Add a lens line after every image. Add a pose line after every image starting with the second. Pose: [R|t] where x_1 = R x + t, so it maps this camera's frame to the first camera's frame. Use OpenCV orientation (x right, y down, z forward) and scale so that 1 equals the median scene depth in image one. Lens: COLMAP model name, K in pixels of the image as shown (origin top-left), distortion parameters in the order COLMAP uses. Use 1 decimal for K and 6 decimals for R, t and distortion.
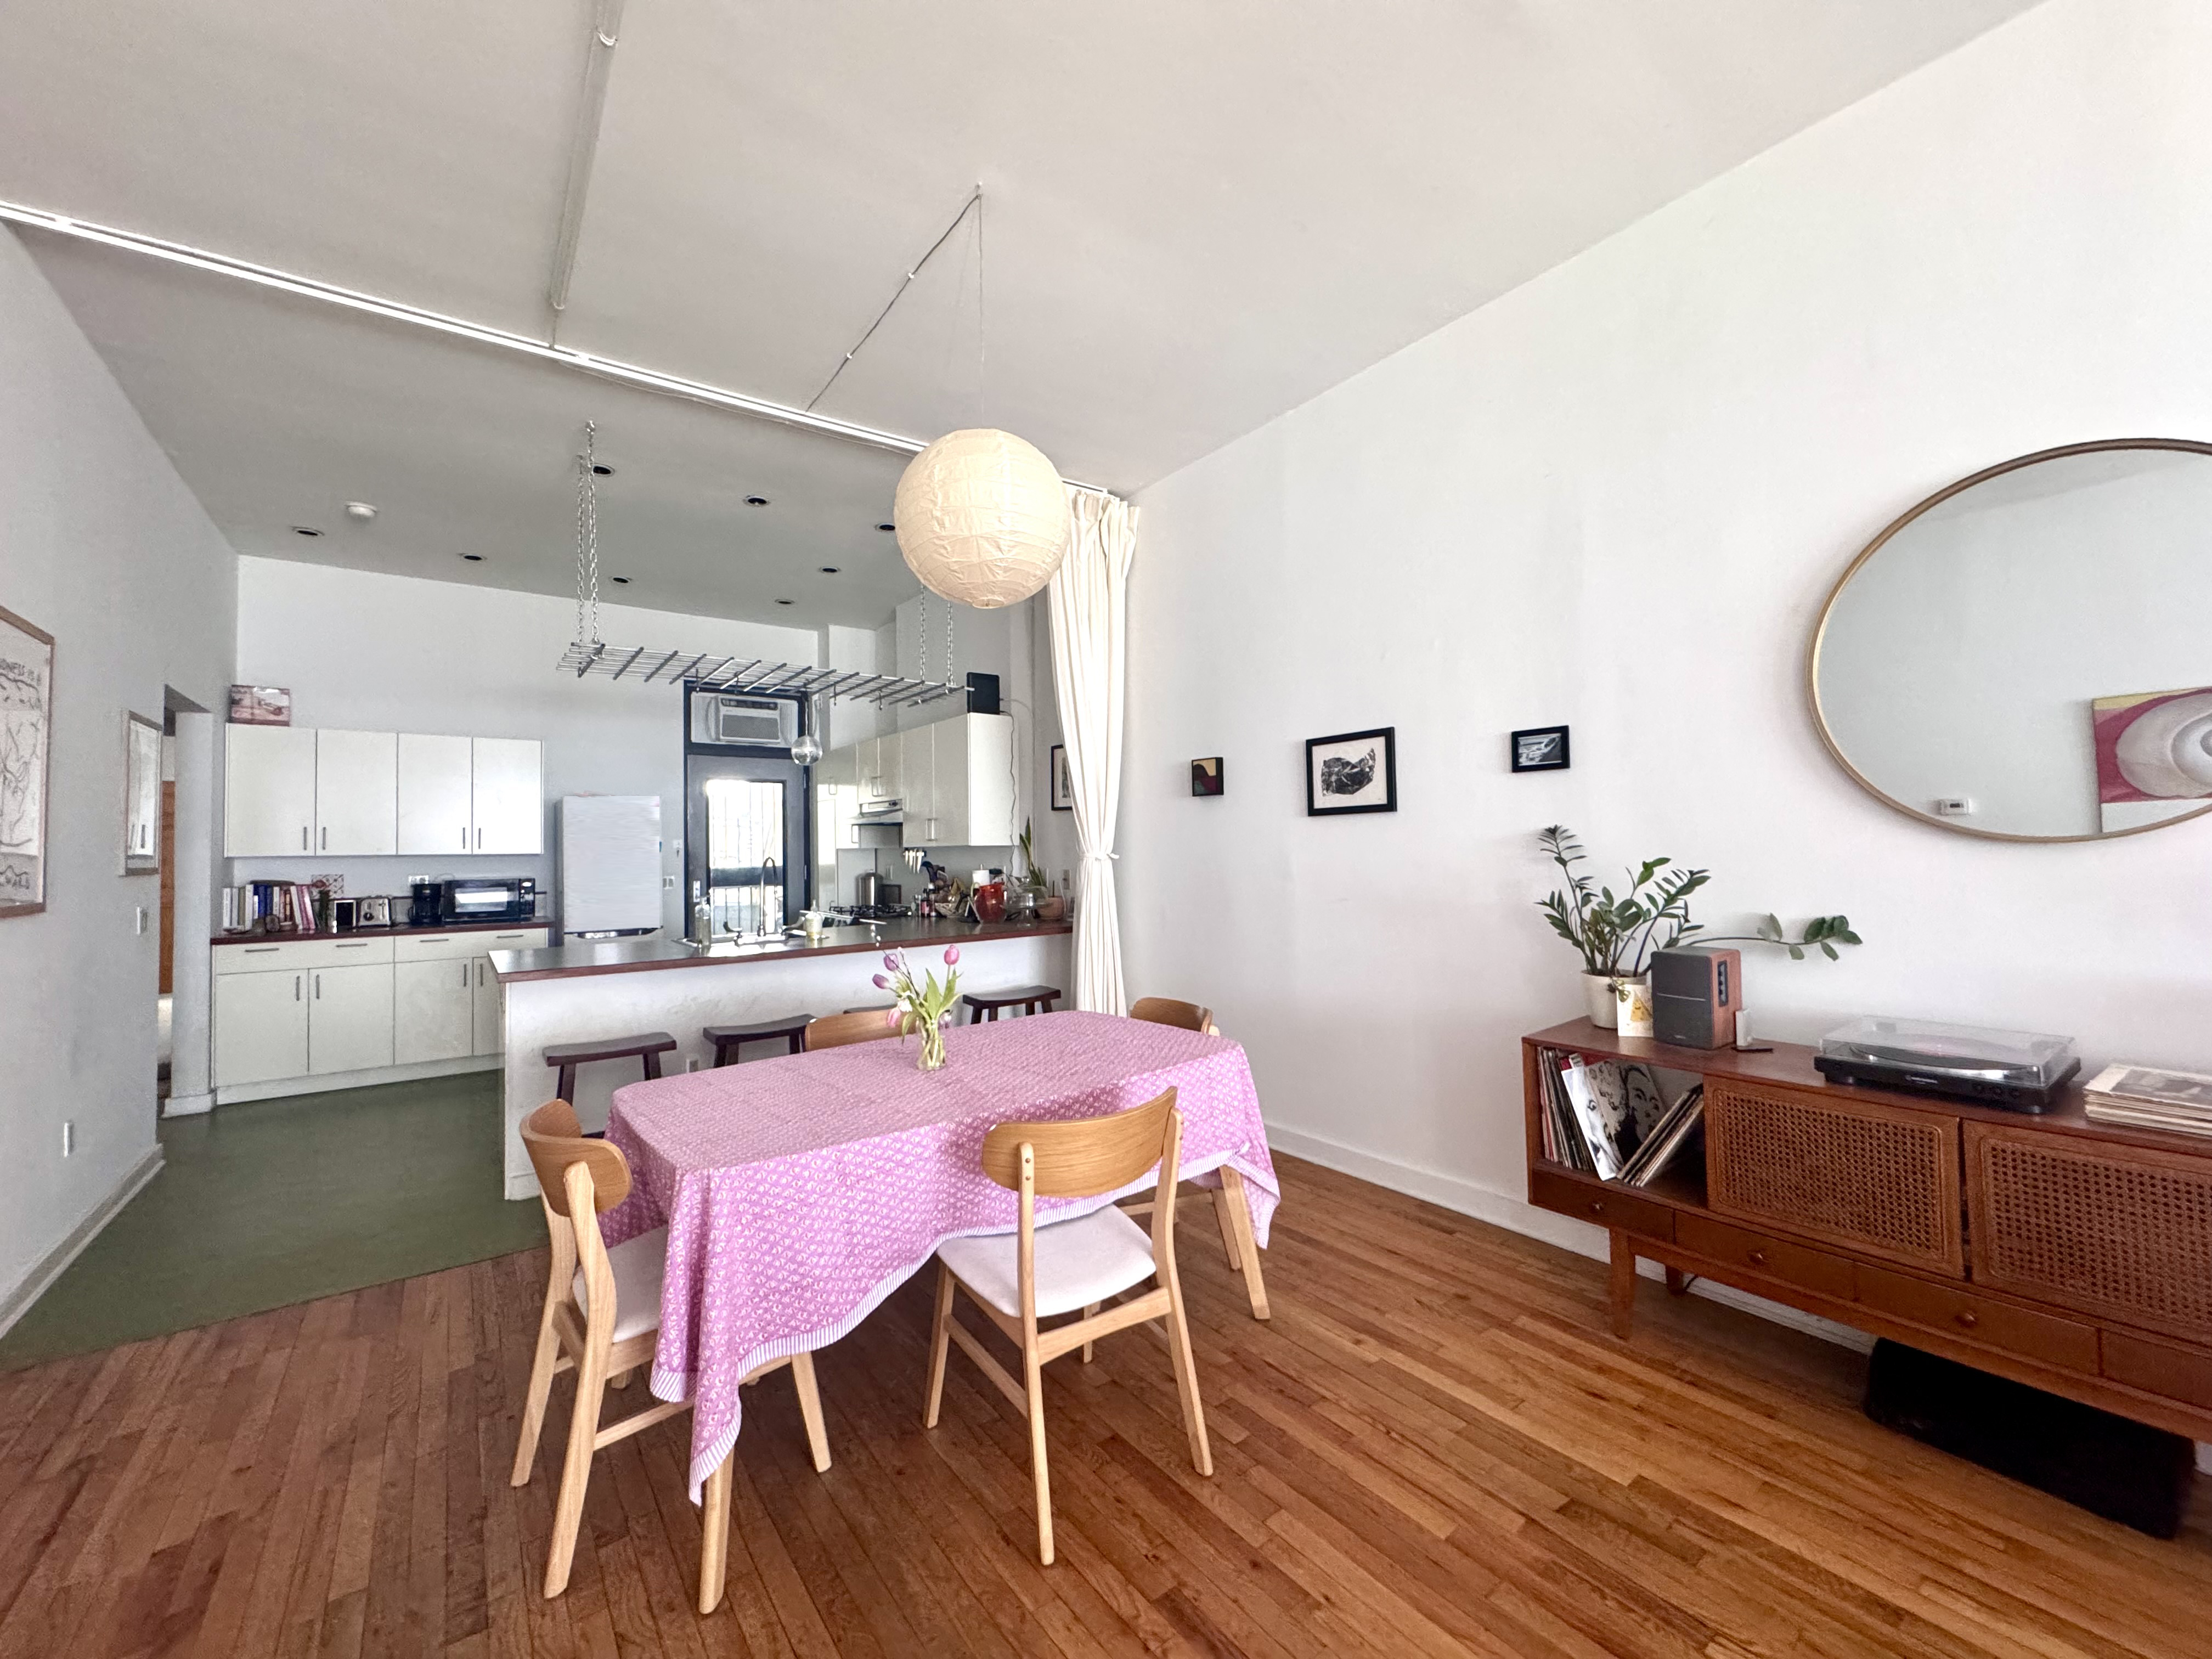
lens RADIAL K [[996.3, 0, 1127.9], [0, 996.3, 822.9], [0, 0, 1]] dist [-0.006109, -0.000028]
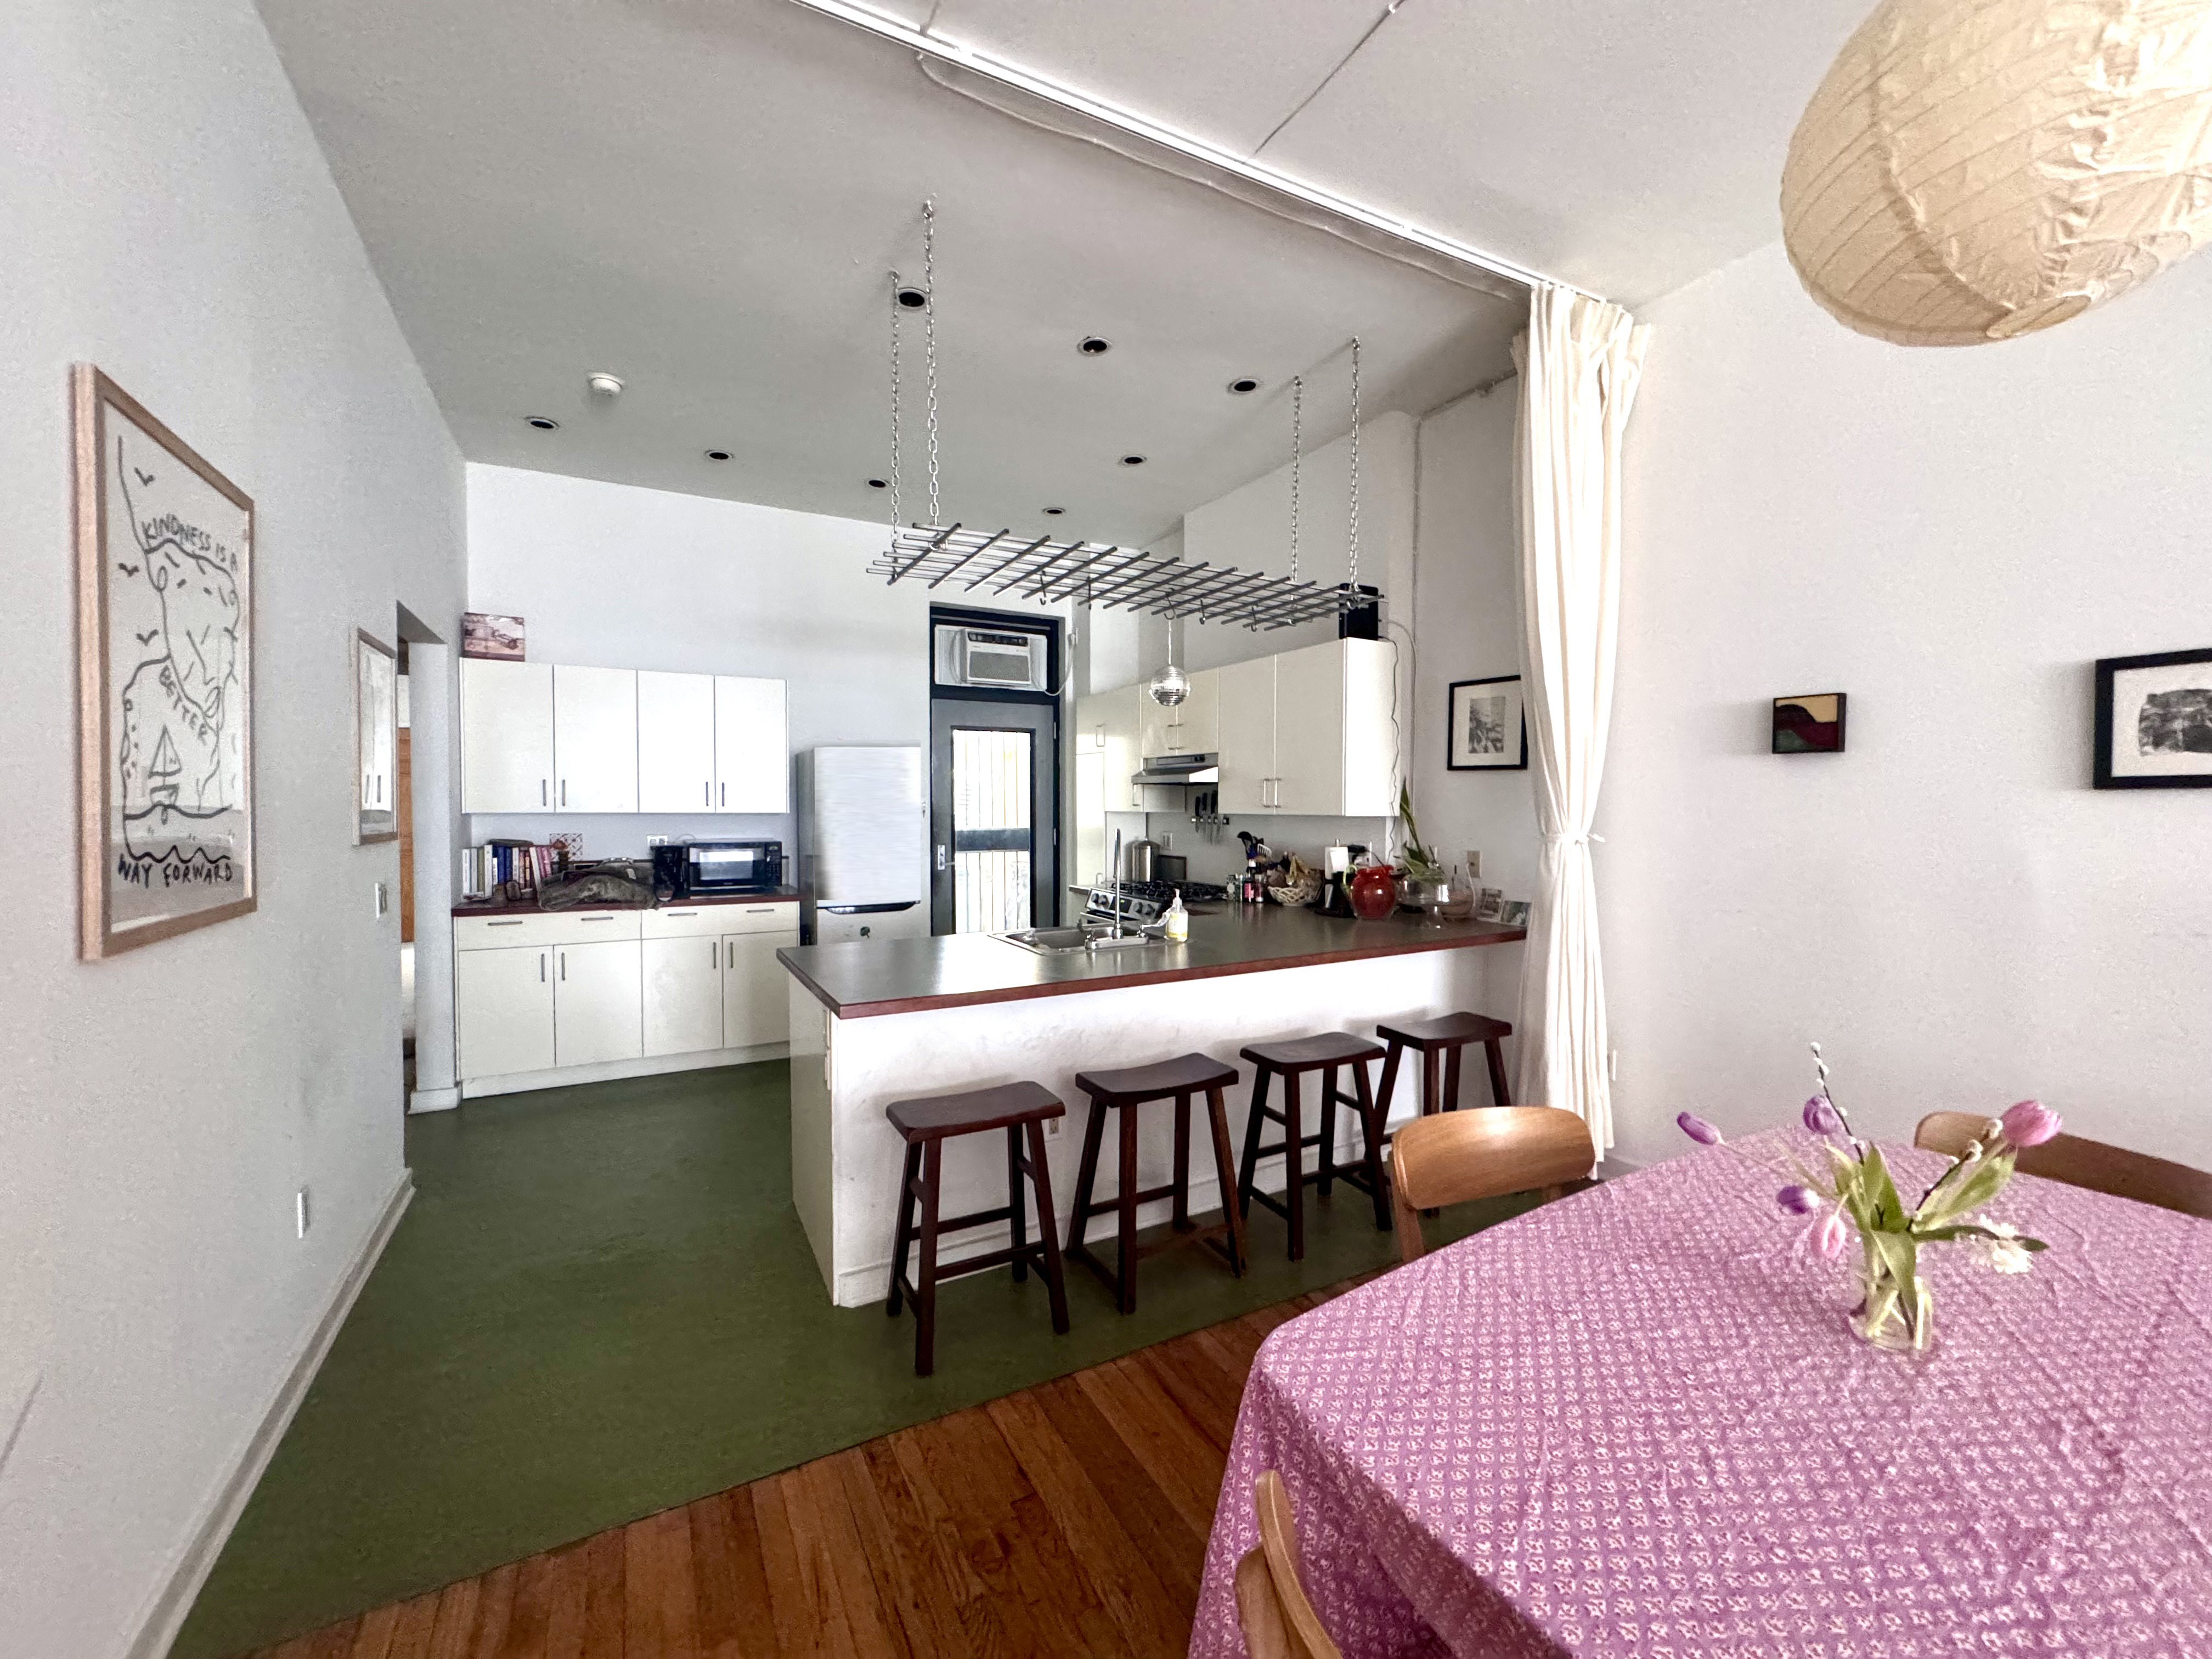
lens RADIAL K [[996.3, 0, 1087.7], [0, 996.3, 837.6], [0, 0, 1]] dist [-0.006109, -0.000028]
pose [[0.986461, 0.022691, -0.162421, -0.223372], [-0.012702, 0.997978, 0.062282, -0.005198], [0.163506, -0.059376, 0.984754, 0.225176]]
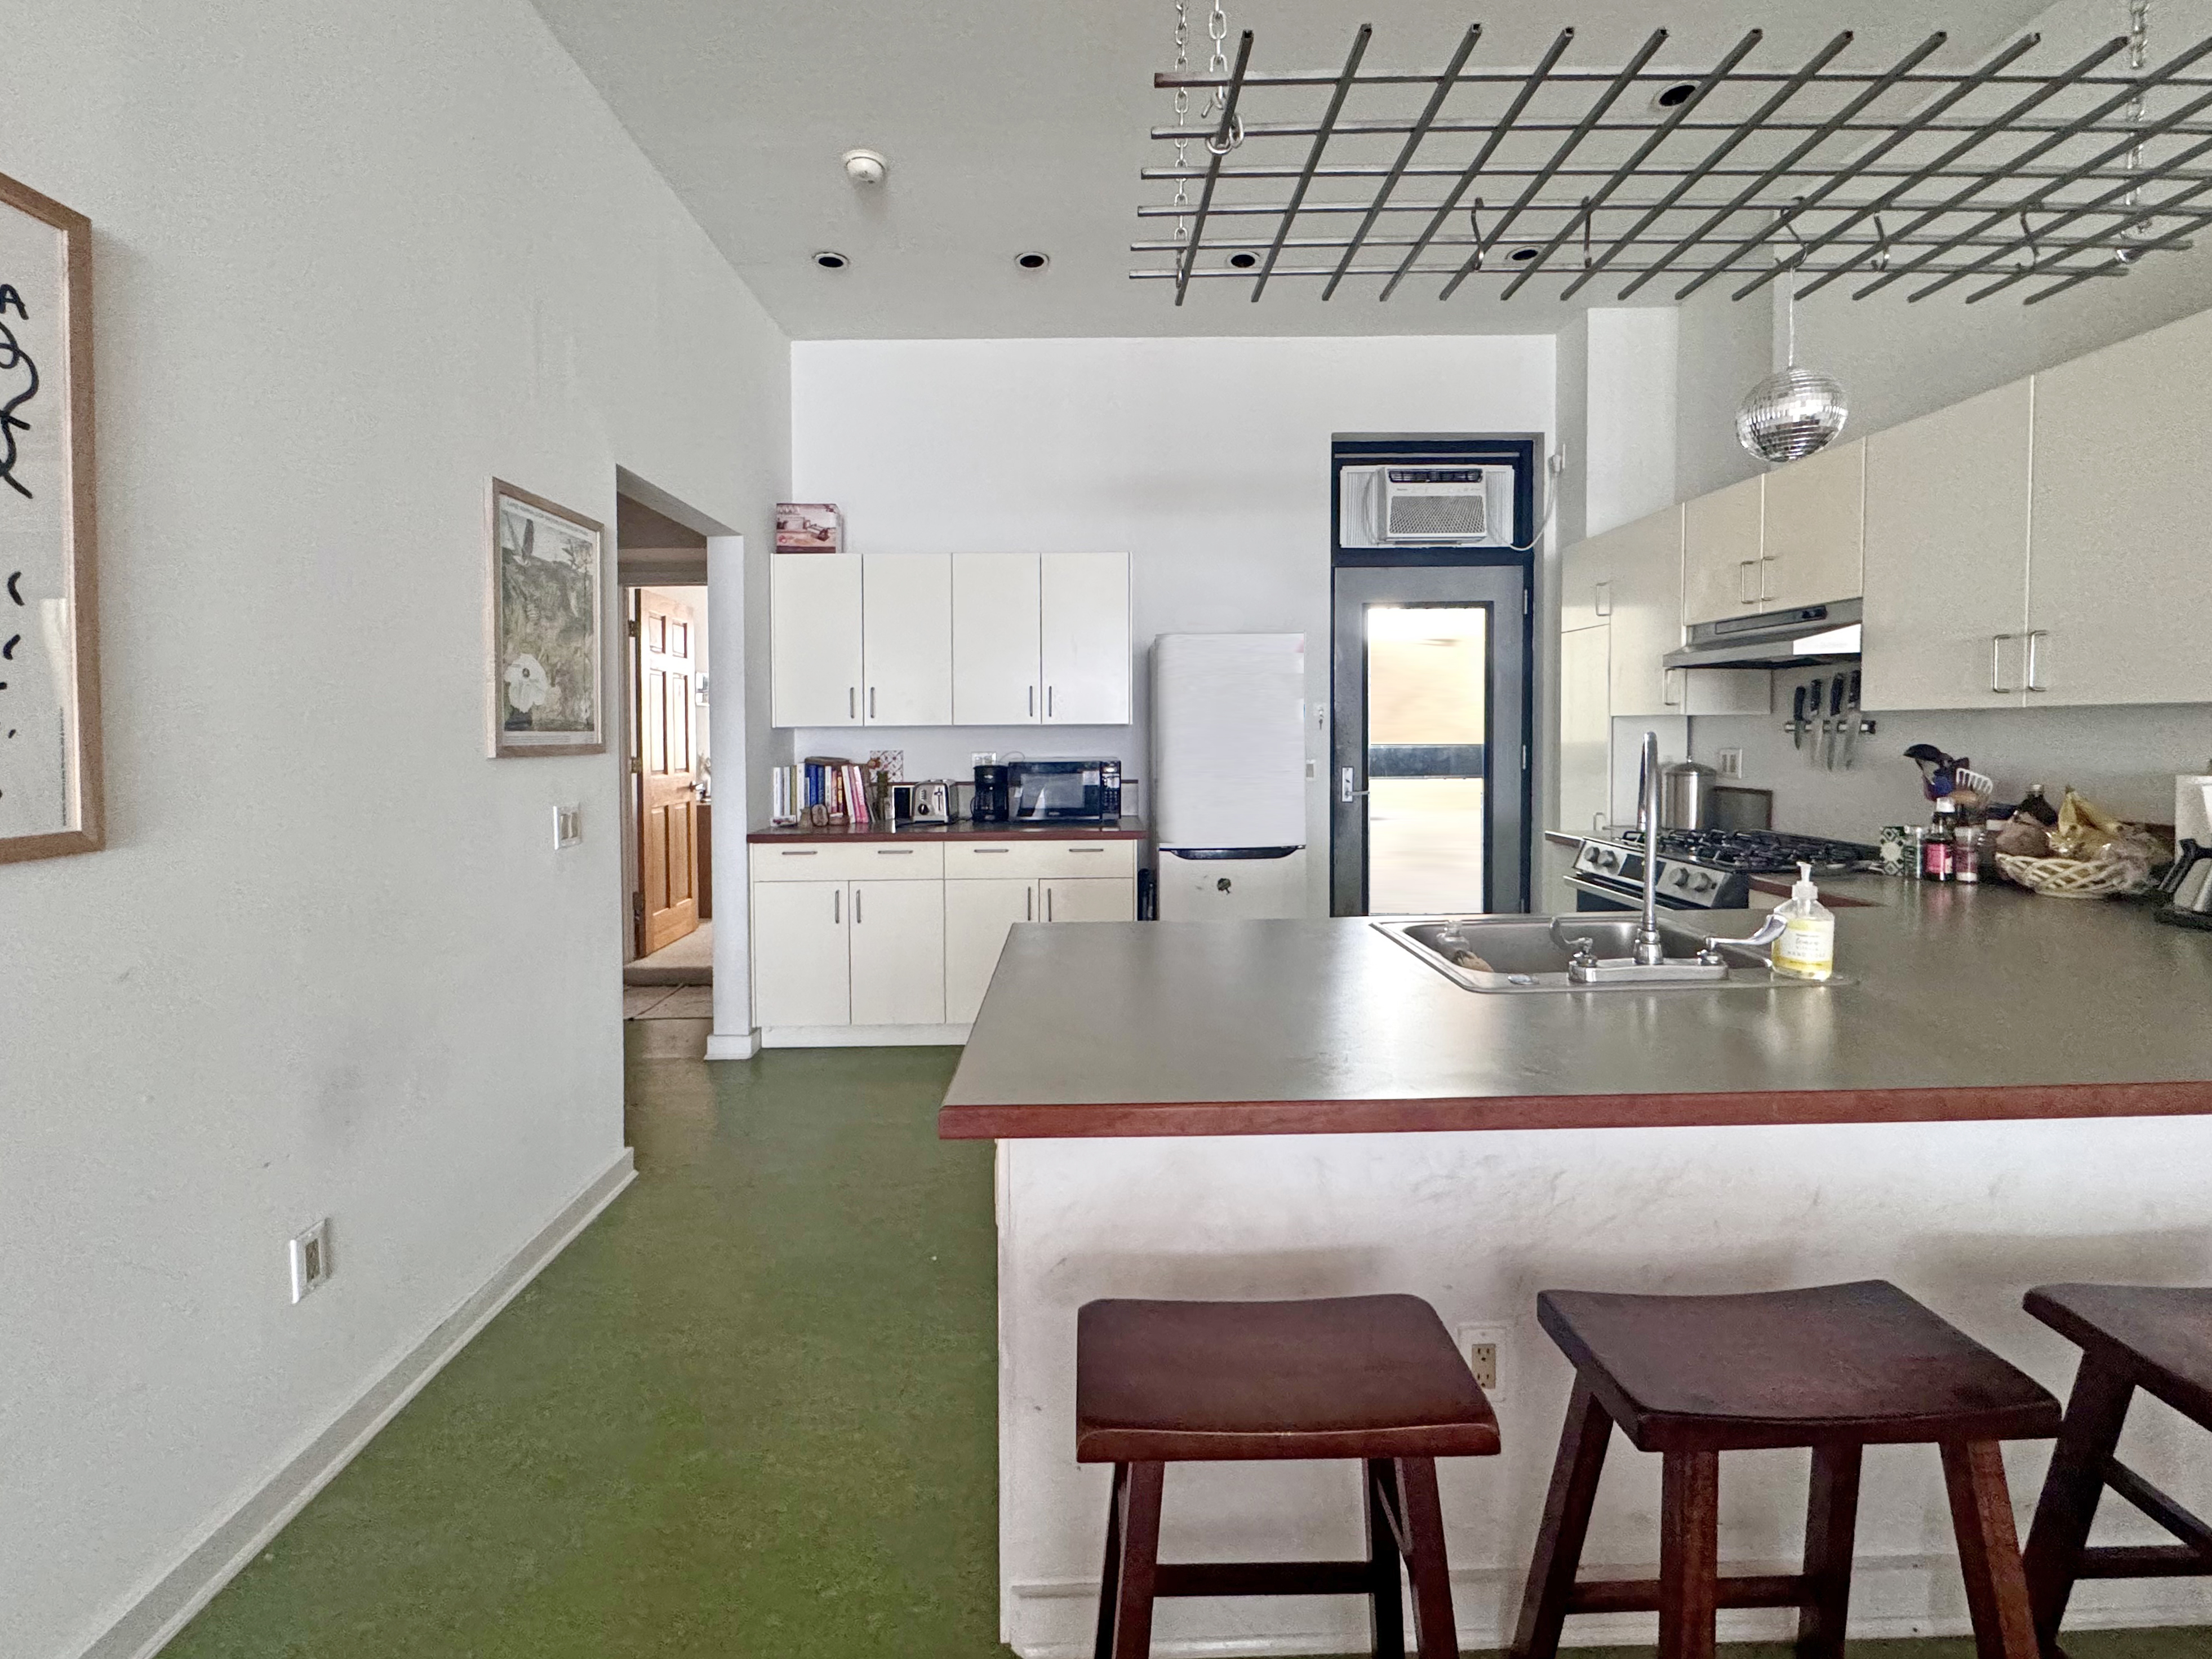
lens RADIAL K [[996.4, 0, 992.4], [0, 996.4, 773.7], [0, 0, 1]] dist [-0.006109, -0.000028]
pose [[0.766690, 0.033729, -0.641130, -0.267517], [0.016275, 0.997277, 0.071928, 0.016713], [0.641811, -0.065581, 0.764054, 0.494178]]
